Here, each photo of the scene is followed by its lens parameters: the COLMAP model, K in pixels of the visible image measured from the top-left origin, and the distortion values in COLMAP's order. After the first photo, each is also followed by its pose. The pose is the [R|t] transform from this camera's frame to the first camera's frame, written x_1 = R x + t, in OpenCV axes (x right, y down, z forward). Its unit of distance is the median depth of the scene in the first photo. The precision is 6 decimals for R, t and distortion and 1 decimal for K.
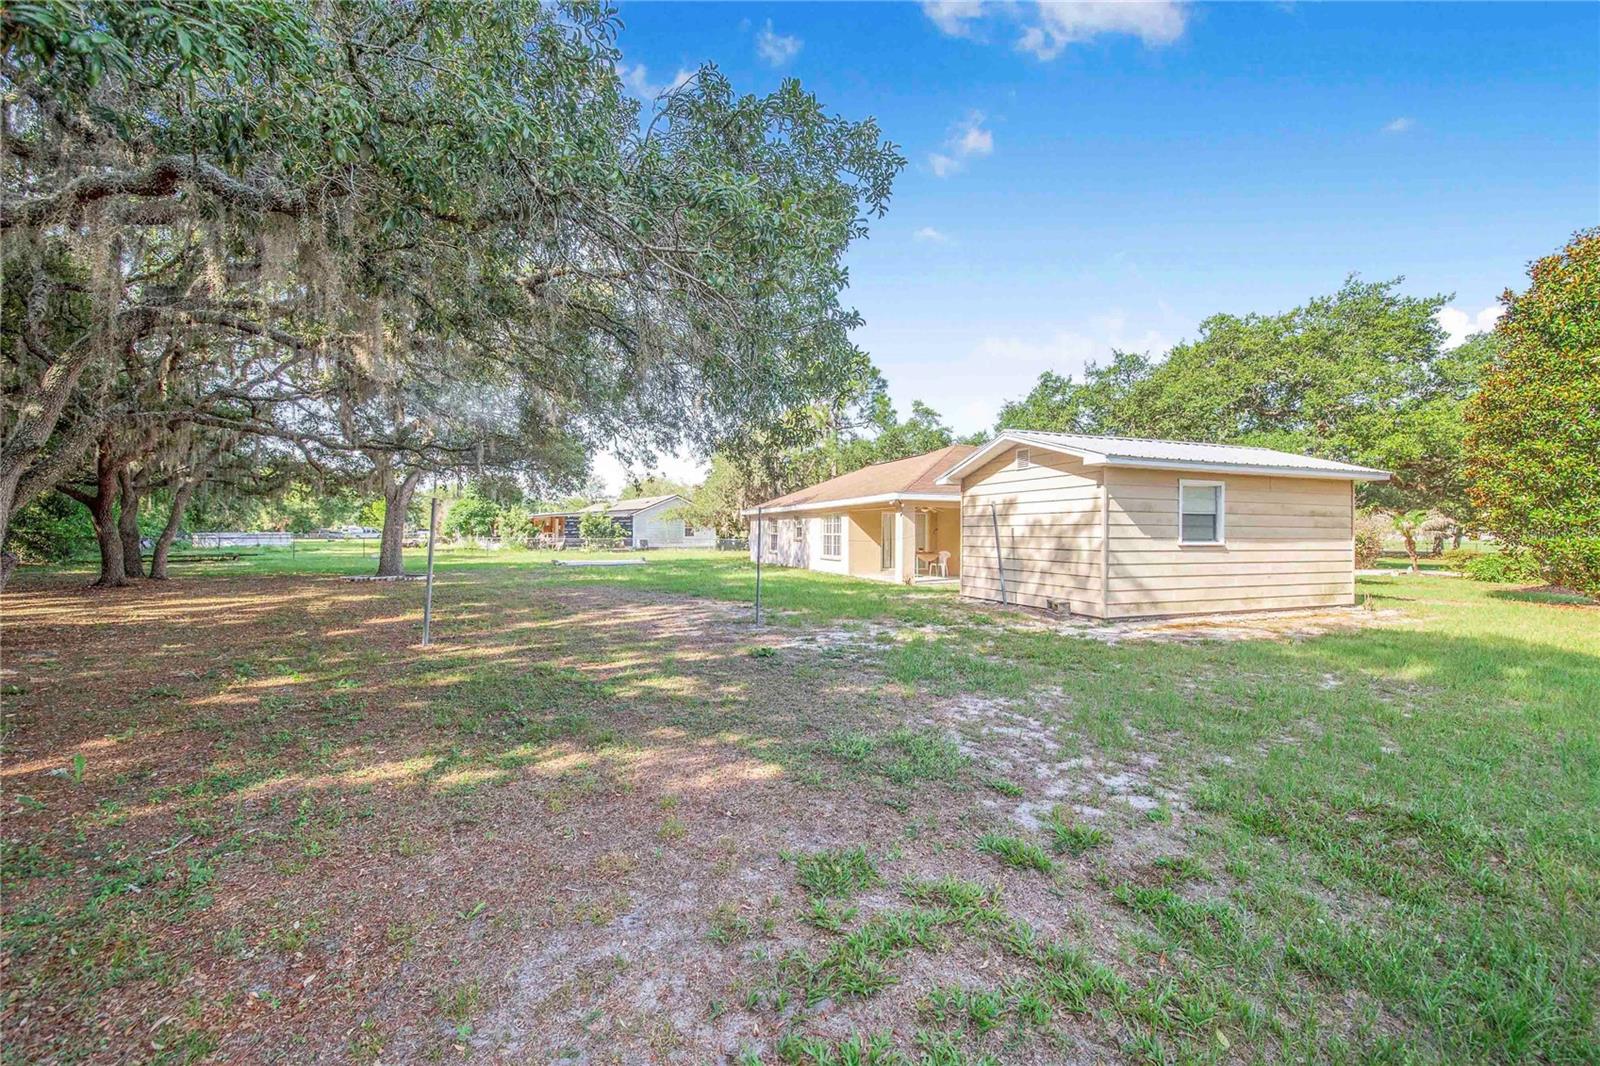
lens RADIAL K [[641.2, 0, 798.7], [0, 641.2, 532.9], [0, 0, 1]] dist [0.002554, -0.000745]
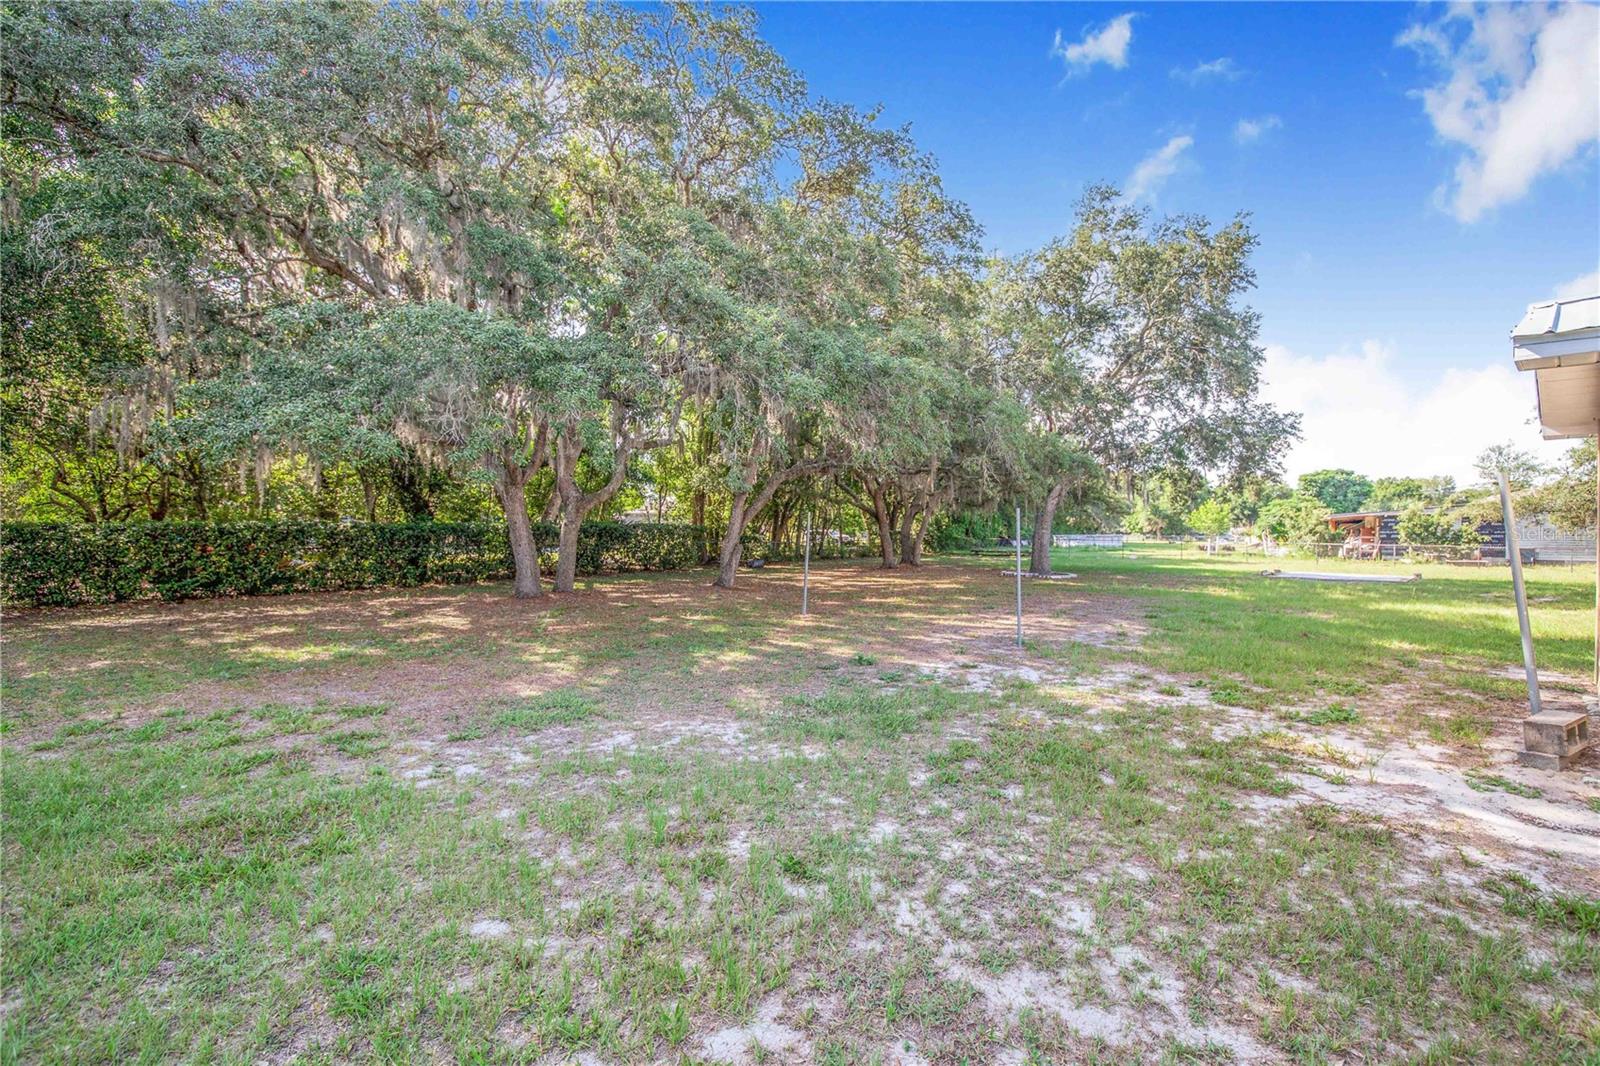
lens RADIAL K [[641.2, 0, 796.0], [0, 641.2, 532.6], [0, 0, 1]] dist [0.002554, -0.000745]
pose [[0.328916, 0.000403, -0.944359, 1.127302], [-0.004126, 0.999991, -0.001010, -0.013399], [0.944350, 0.004229, 0.328914, 0.764282]]
